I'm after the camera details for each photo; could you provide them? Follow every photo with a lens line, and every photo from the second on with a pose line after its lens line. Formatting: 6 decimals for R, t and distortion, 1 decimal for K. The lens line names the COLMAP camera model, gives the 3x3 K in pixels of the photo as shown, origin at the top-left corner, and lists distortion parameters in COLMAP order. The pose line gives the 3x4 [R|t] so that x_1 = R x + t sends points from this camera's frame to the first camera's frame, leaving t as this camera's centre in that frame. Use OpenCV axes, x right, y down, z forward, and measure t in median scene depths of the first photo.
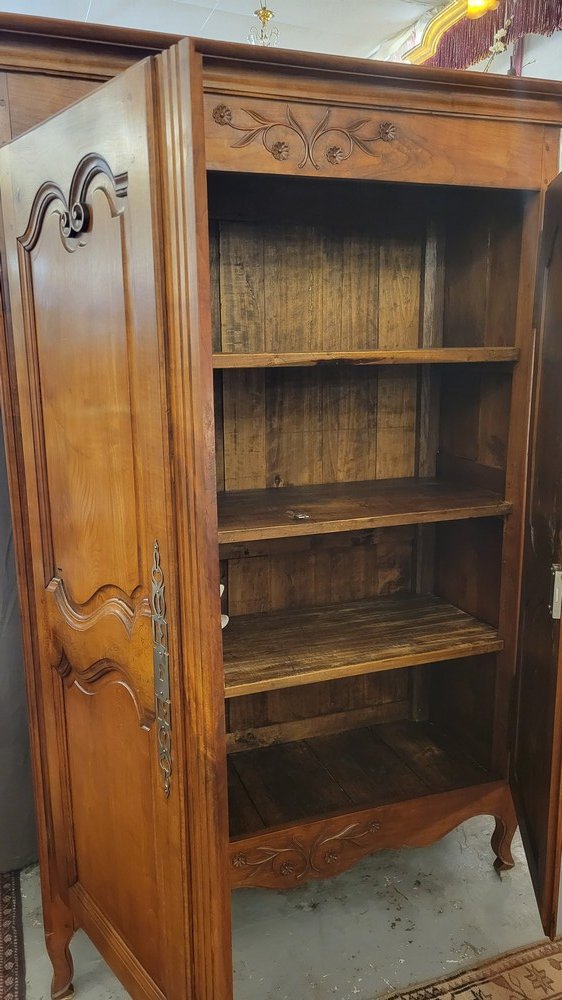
lens RADIAL K [[764.7, 0, 279.4], [0, 764.7, 503.4], [0, 0, 1]] dist [0.033308, -0.002051]
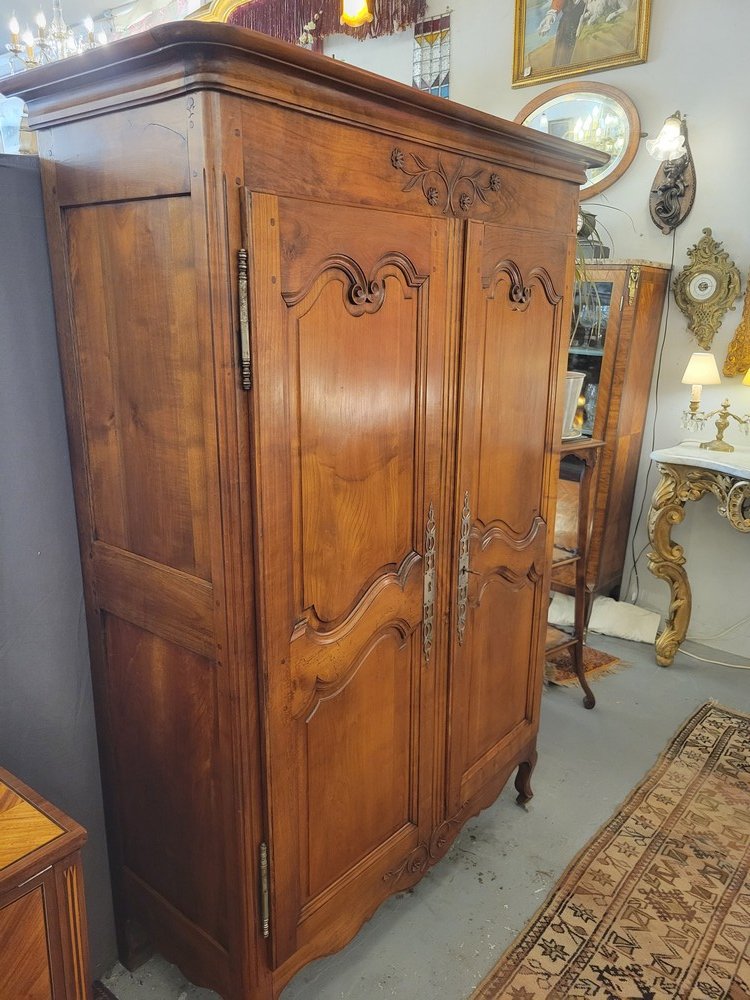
lens RADIAL K [[762.6, 0, 375.0], [0, 762.6, 500.0], [0, 0, 1]] dist [0.036521, -0.000877]
pose [[0.858854, -0.115036, 0.499136, -0.498469], [0.087401, 0.993077, 0.078484, -0.114406], [-0.504708, -0.023781, 0.862962, 0.116843]]
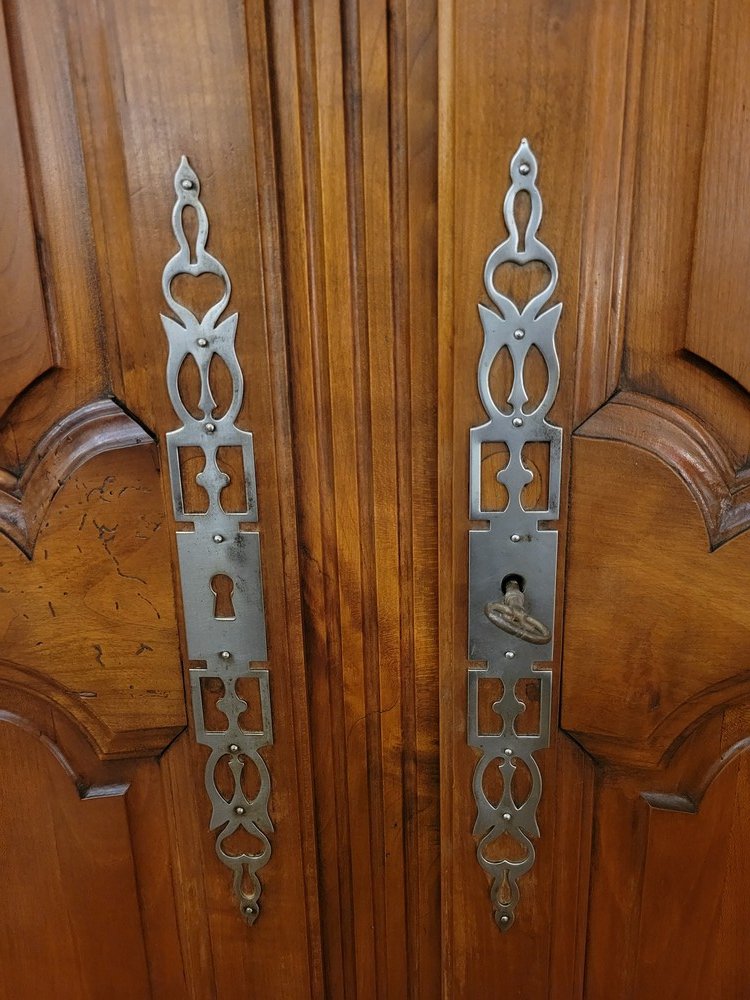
lens RADIAL K [[762.6, 0, 375.0], [0, 762.6, 500.0], [0, 0, 1]] dist [0.036521, -0.000877]
pose [[0.913442, 0.106973, -0.392658, 0.115018], [-0.065274, 0.990855, 0.118095, 0.016816], [0.401700, -0.082243, 0.912071, 0.711009]]
